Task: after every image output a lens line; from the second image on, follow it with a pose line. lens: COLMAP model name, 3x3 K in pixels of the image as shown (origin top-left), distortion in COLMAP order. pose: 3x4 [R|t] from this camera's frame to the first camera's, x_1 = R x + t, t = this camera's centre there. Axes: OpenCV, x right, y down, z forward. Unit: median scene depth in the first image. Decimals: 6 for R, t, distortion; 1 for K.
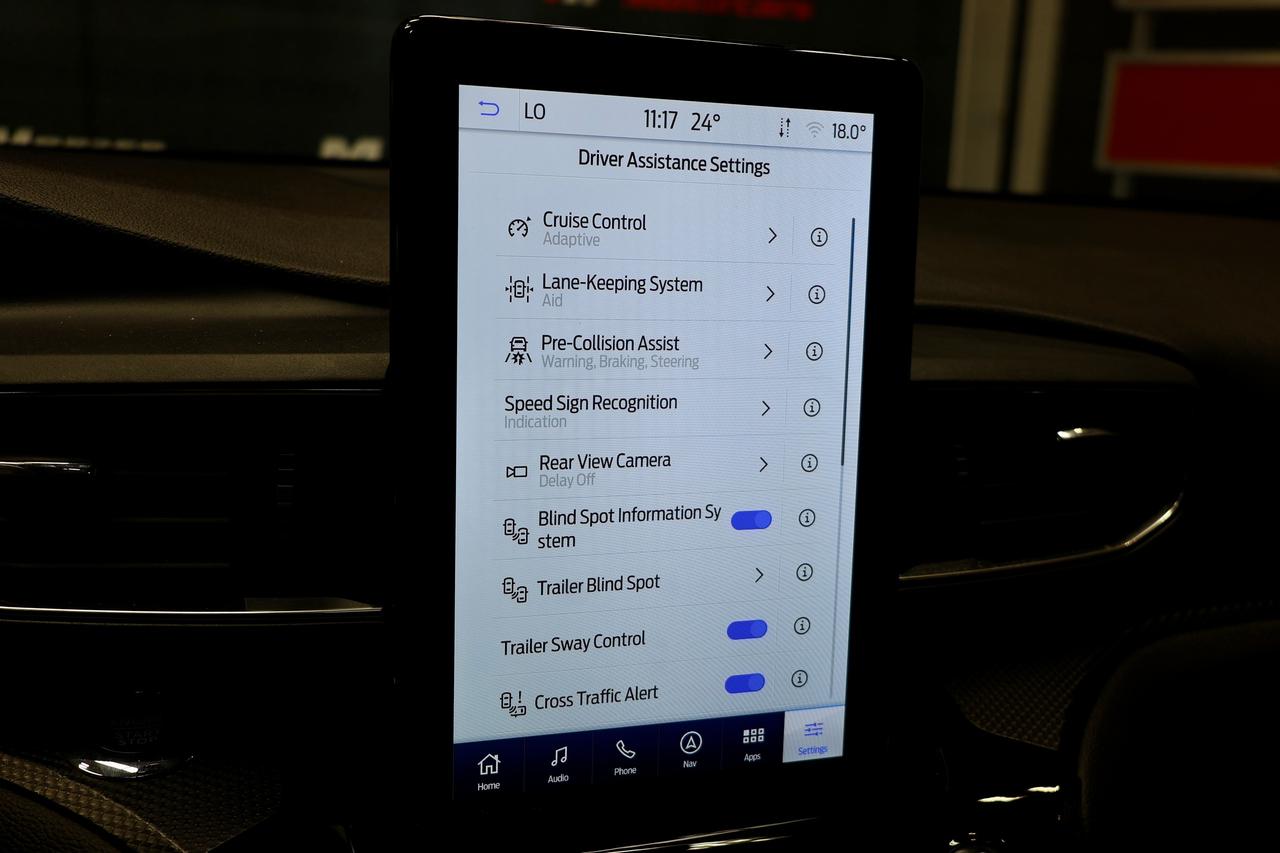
lens RADIAL K [[1258.2, 0, 640.0], [0, 1258.2, 426.5], [0, 0, 1]] dist [-0.002187, 0.016966]
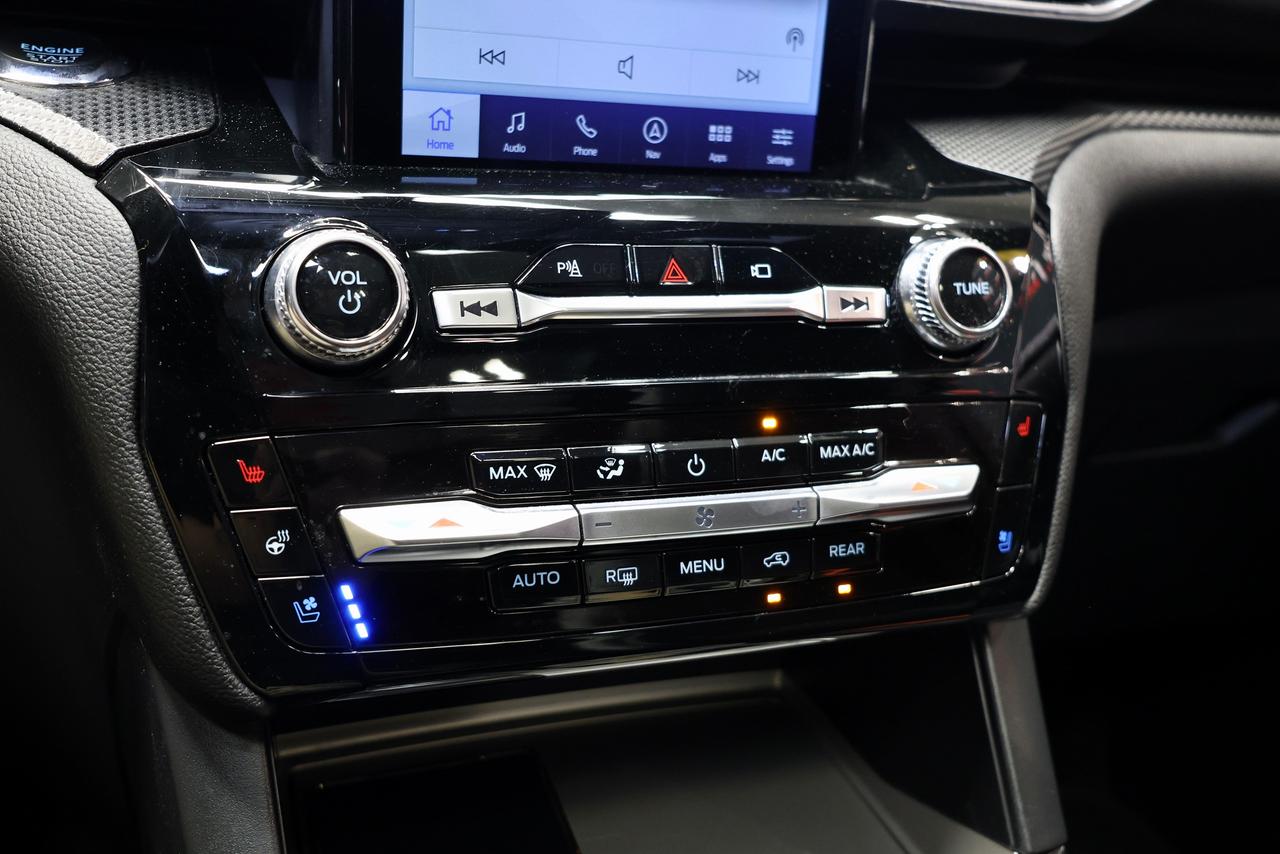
lens RADIAL K [[1258.2, 0, 640.0], [0, 1258.2, 427.0], [0, 0, 1]] dist [-0.002187, 0.016966]
pose [[0.997127, 0.021940, 0.072505, -0.033950], [-0.031037, 0.991440, 0.126822, 0.352107], [-0.069102, -0.128708, 0.989272, 0.042901]]
